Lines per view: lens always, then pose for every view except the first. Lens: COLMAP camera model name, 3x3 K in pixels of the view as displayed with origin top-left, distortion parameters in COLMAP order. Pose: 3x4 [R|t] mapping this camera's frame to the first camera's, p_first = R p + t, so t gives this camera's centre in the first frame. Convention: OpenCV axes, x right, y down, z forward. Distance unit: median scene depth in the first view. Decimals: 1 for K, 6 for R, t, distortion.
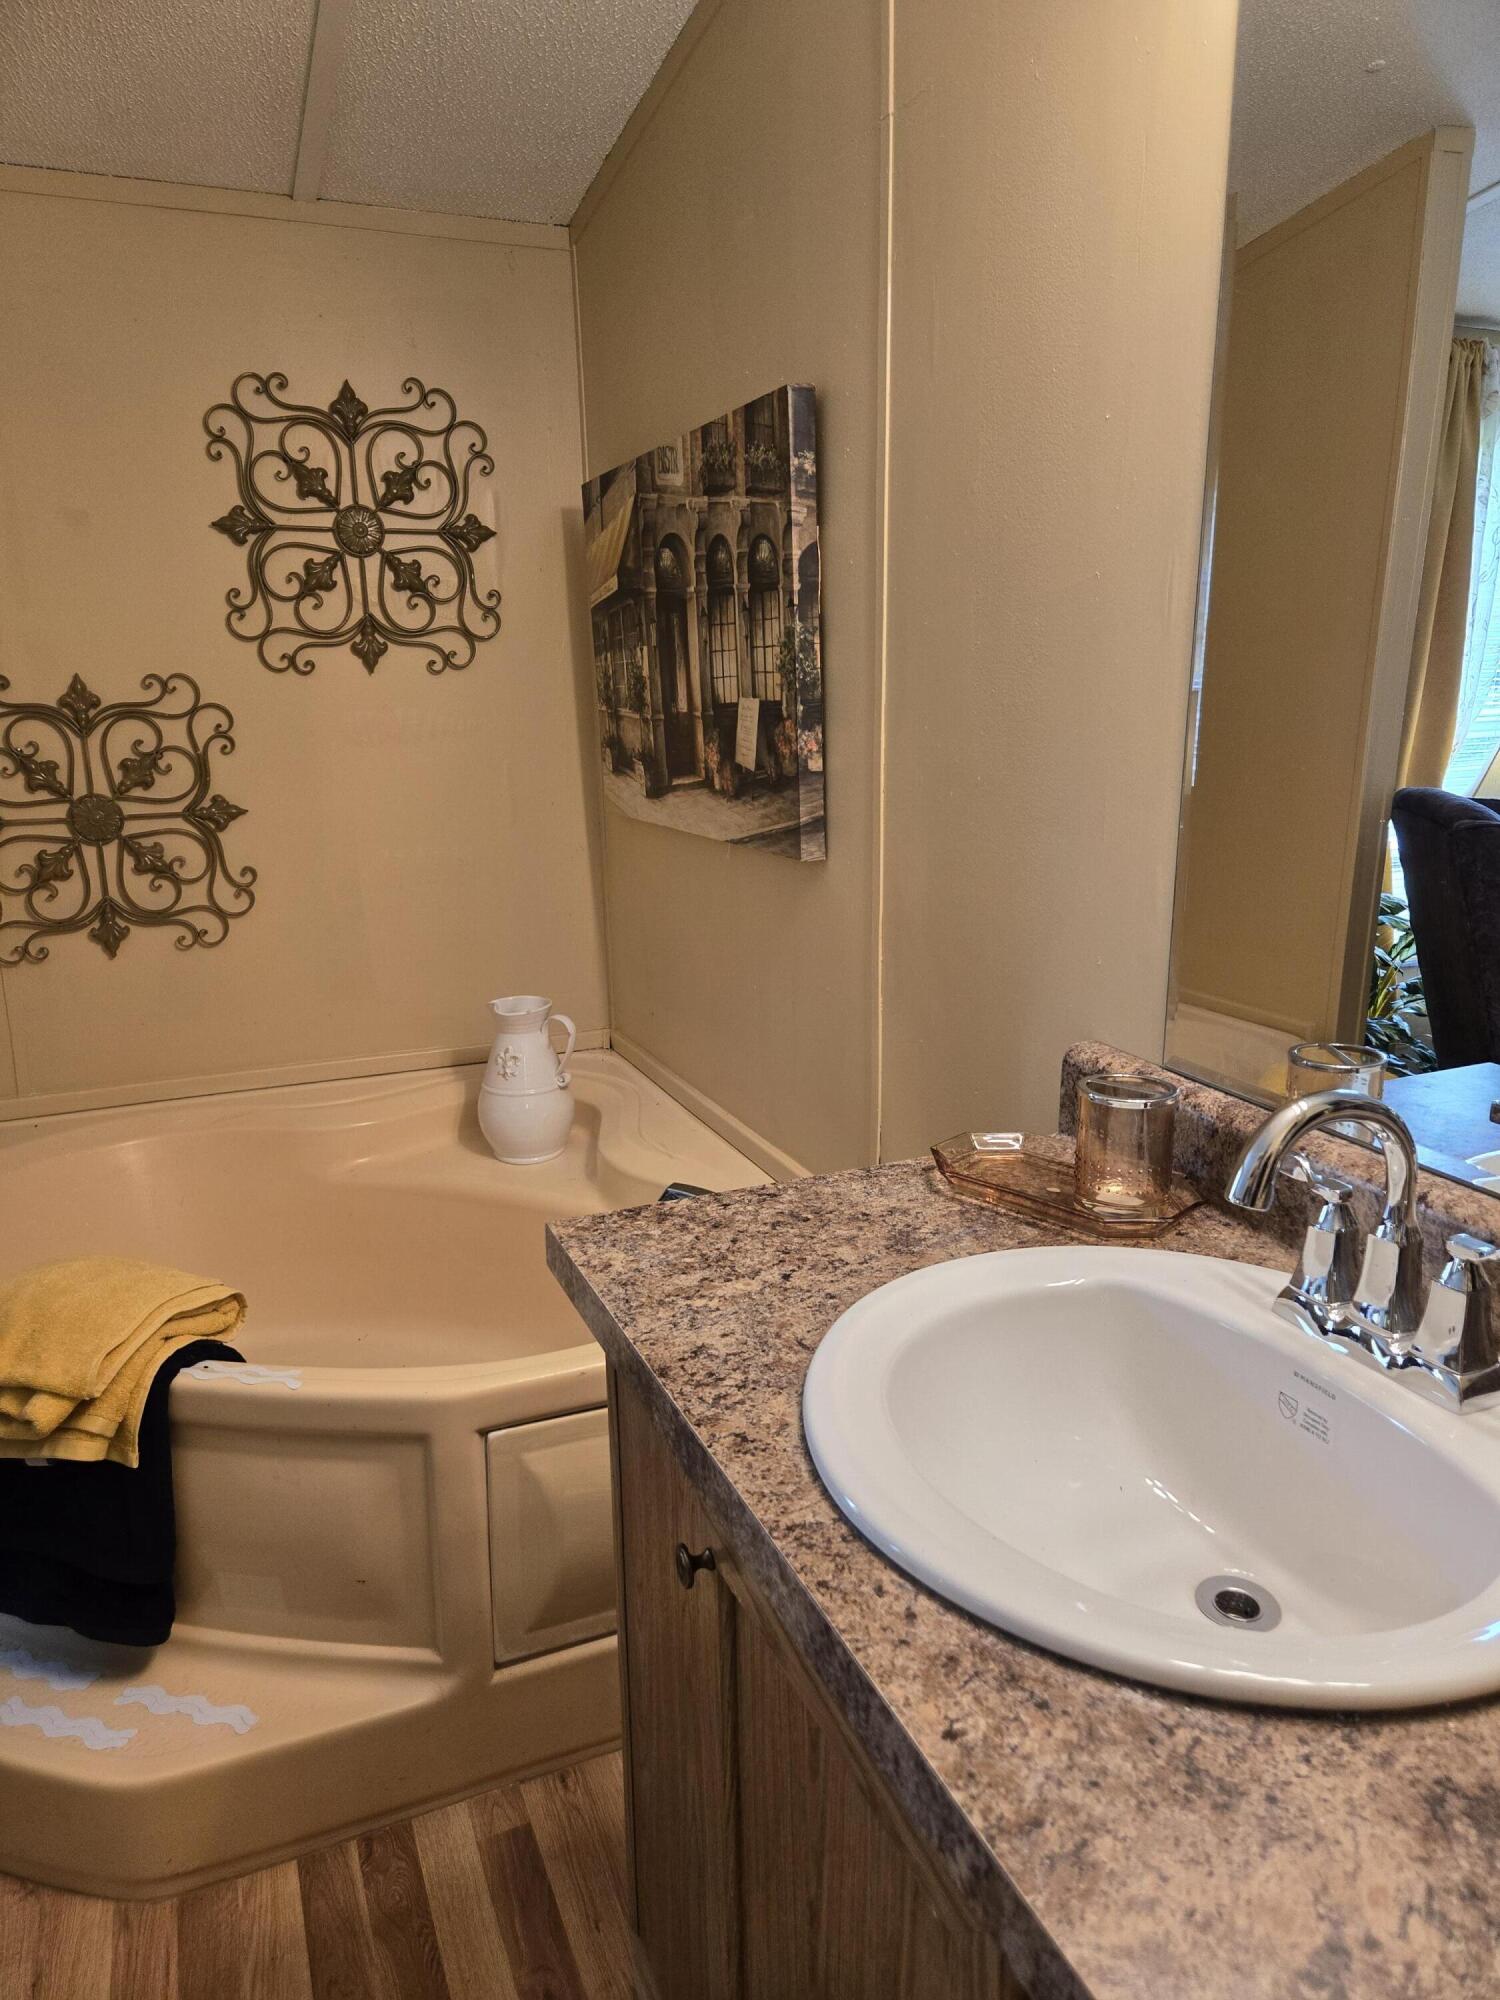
lens RADIAL K [[1335.8, 0, 749.8], [0, 1335.8, 1000.1], [0, 0, 1]] dist [0.012875, -0.008965]
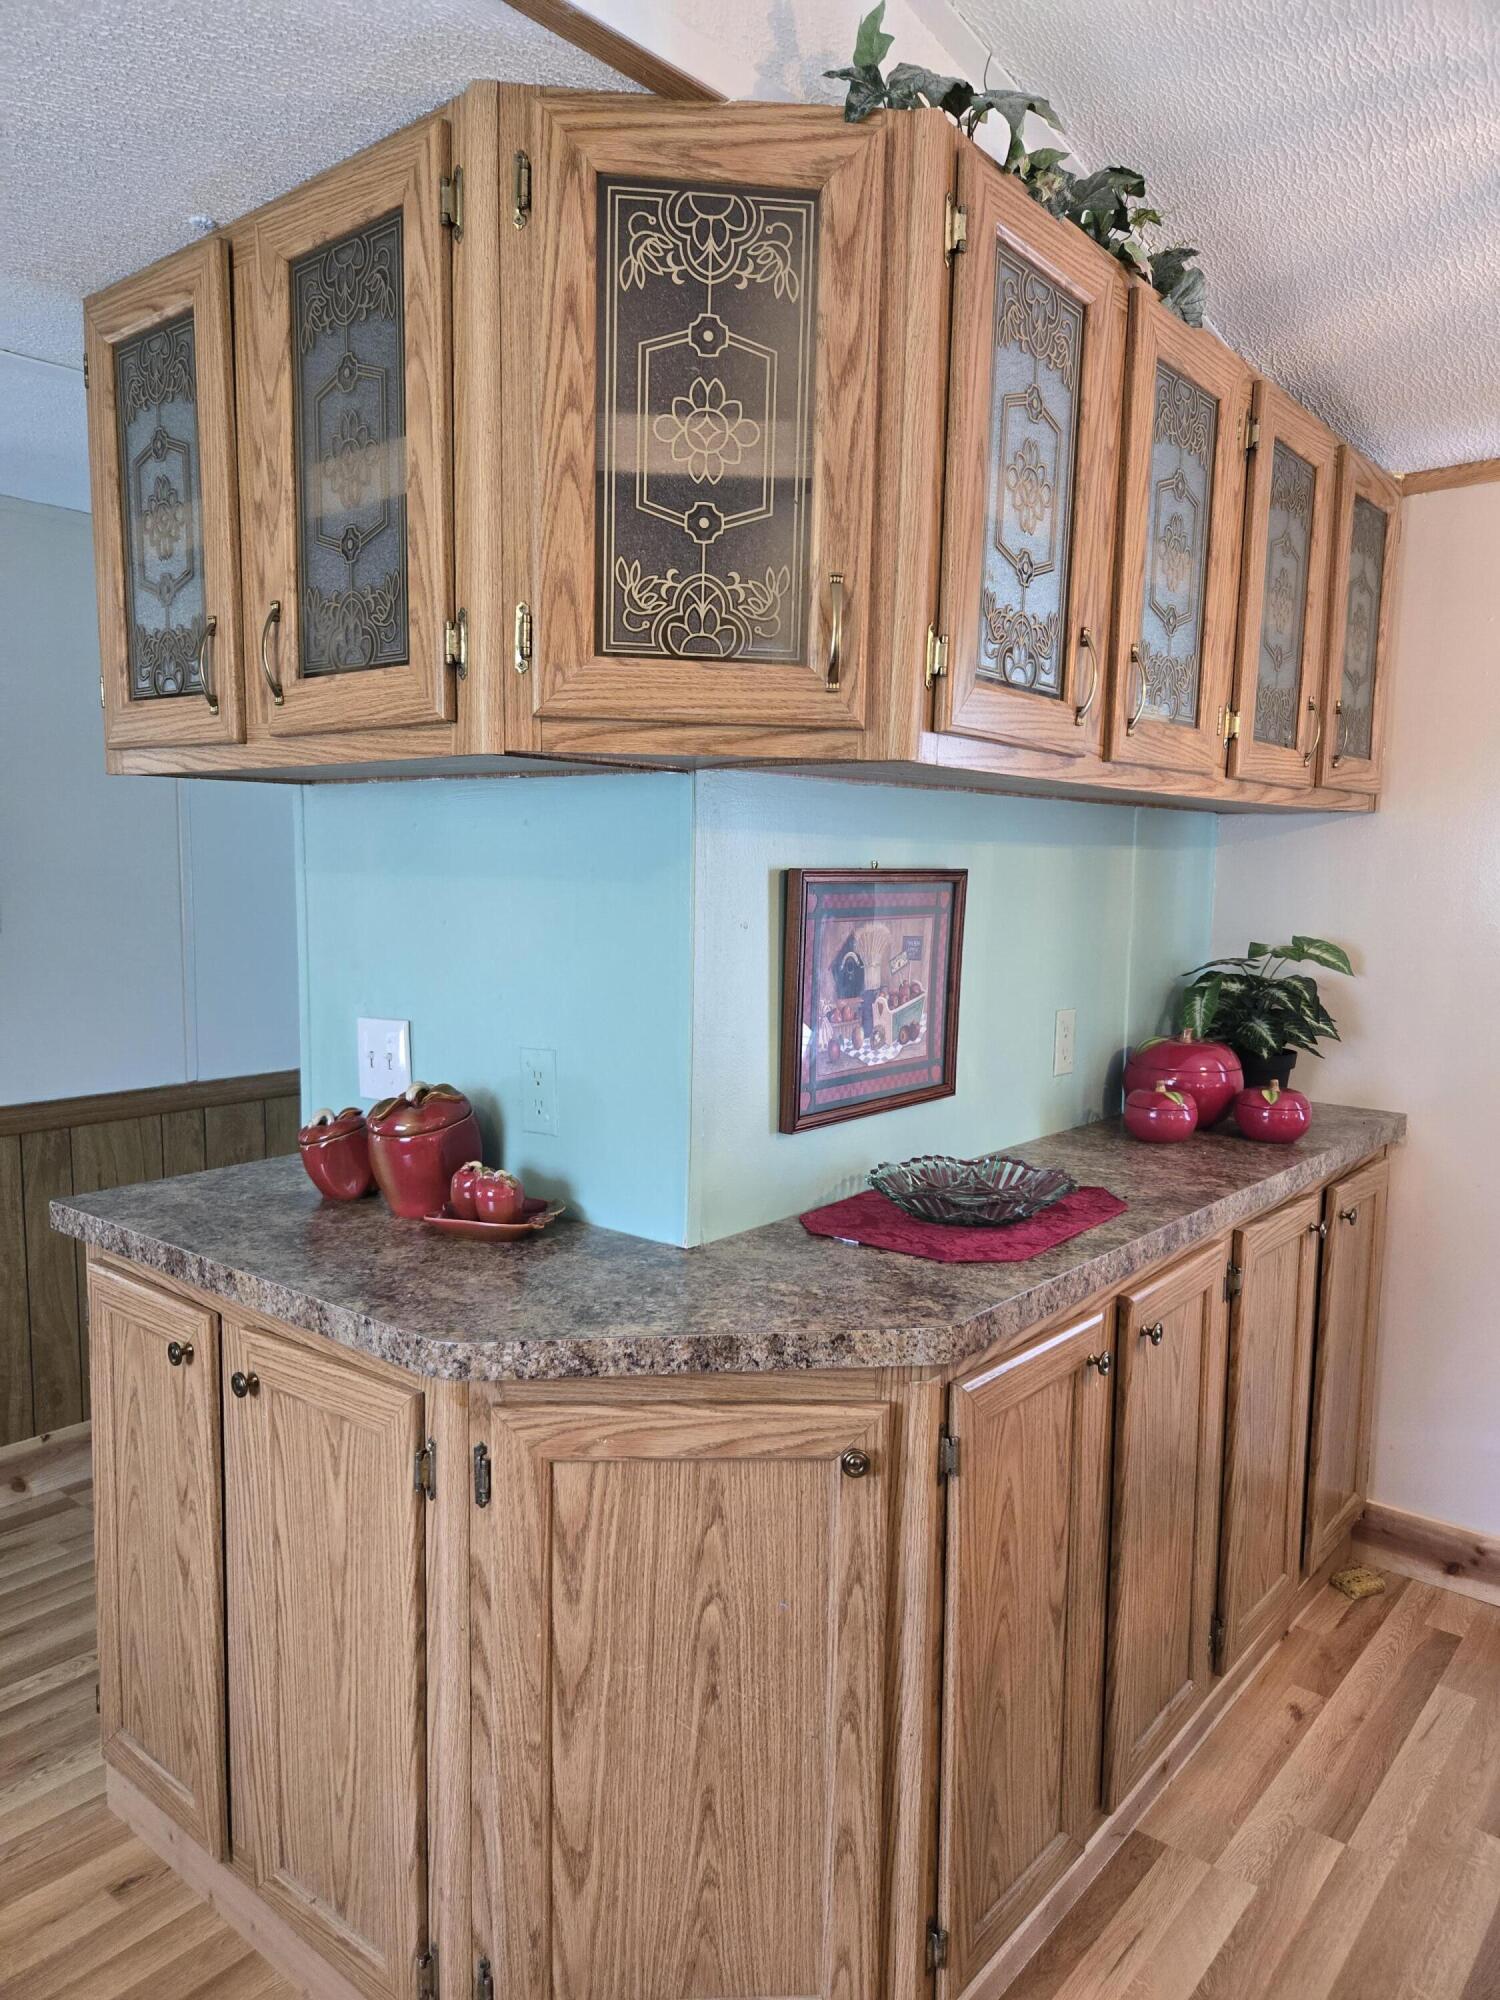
lens RADIAL K [[1335.8, 0, 752.8], [0, 1335.8, 1007.0], [0, 0, 1]] dist [0.012875, -0.008965]
pose [[-0.449286, -0.099243, 0.887859, -1.178612], [0.193459, 0.959422, 0.205140, -0.365726], [-0.872190, 0.263931, -0.411856, 1.426058]]
